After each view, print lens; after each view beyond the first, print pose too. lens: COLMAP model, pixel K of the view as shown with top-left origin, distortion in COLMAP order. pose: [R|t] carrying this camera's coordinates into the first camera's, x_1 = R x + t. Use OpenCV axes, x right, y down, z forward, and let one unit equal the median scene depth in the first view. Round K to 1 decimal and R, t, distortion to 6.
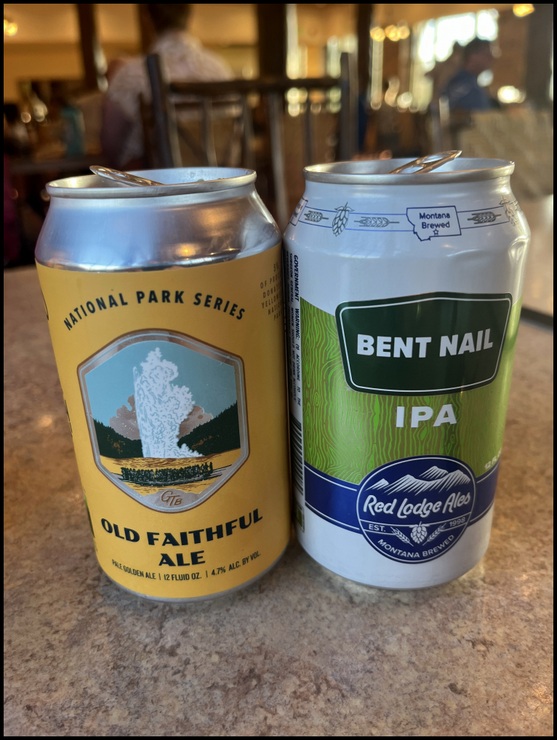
lens RADIAL K [[563.8, 0, 278.7], [0, 563.8, 370.7], [0, 0, 1]] dist [-0.005600, -0.001256]
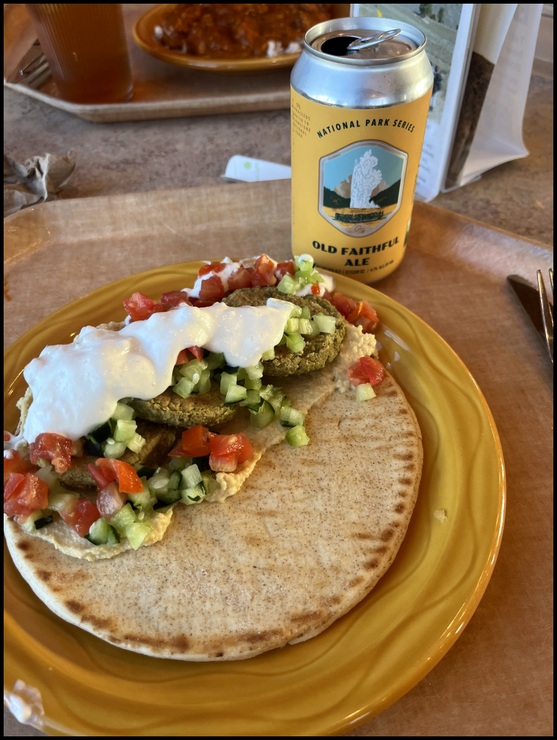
lens RADIAL K [[563.8, 0, 279.8], [0, 563.8, 370.0], [0, 0, 1]] dist [-0.005600, -0.001256]
pose [[0.999960, 0.006432, 0.006237, -0.472603], [-0.008458, 0.907390, 0.420205, -0.145021], [-0.002957, -0.420241, 0.907408, -0.948298]]
